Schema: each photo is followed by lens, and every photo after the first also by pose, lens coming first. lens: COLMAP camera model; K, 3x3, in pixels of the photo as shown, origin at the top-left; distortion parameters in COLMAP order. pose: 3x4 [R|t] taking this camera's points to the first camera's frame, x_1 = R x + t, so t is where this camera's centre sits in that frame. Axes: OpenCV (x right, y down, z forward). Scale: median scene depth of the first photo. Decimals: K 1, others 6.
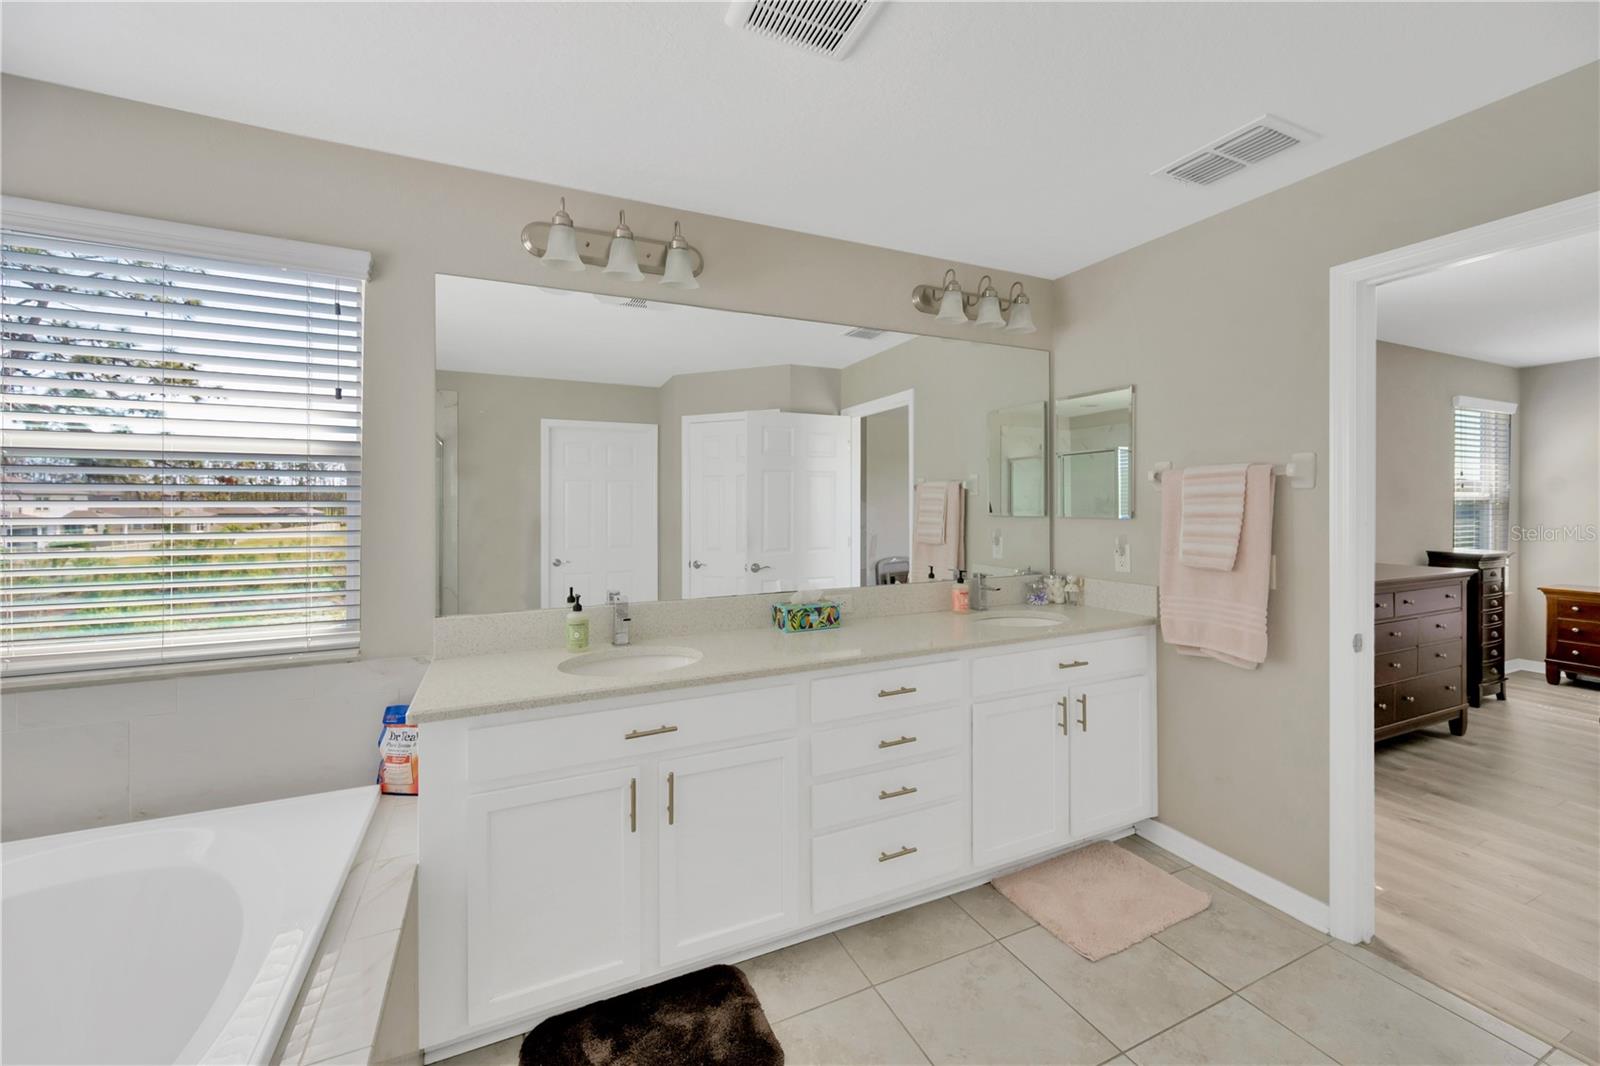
lens RADIAL K [[642.0, 0, 801.3], [0, 642.0, 501.2], [0, 0, 1]] dist [-0.000144, -0.000140]
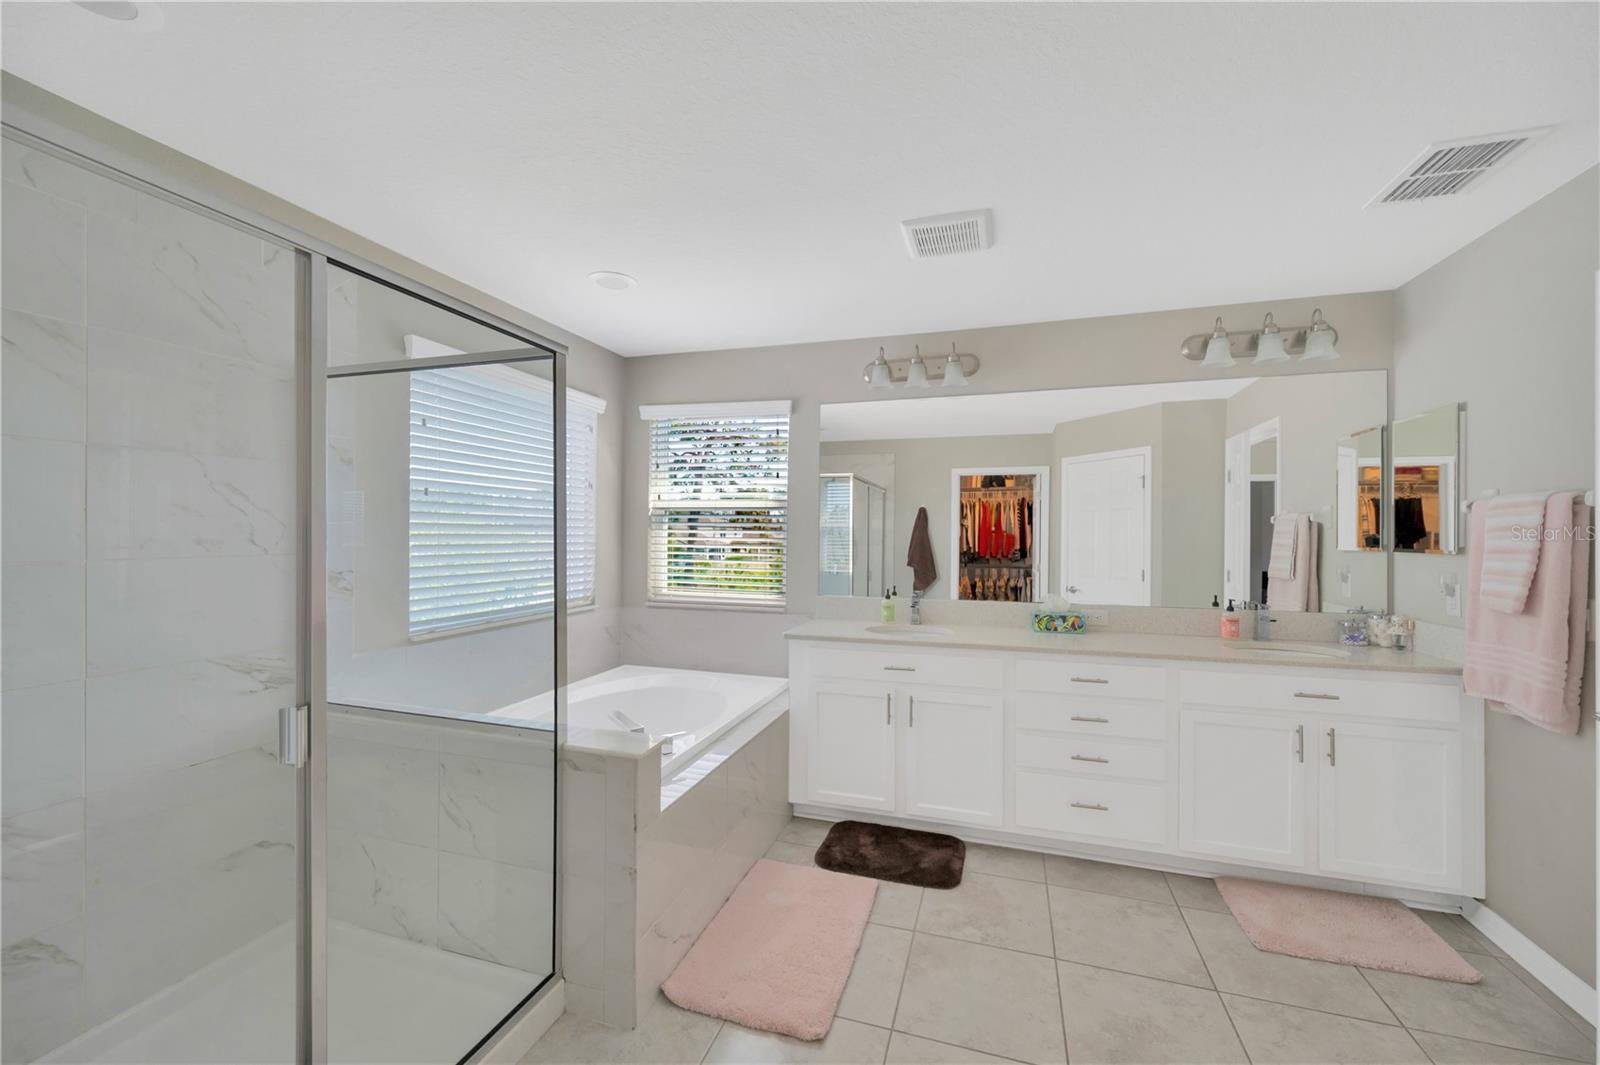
lens RADIAL K [[626.9, 0, 801.7], [0, 626.9, 532.1], [0, 0, 1]] dist [-0.000253, 0.000065]
pose [[0.733500, 0.005246, -0.679669, 0.495723], [-0.007122, 0.999975, 0.000033, 0.002736], [0.679652, 0.004817, 0.733519, -0.272249]]
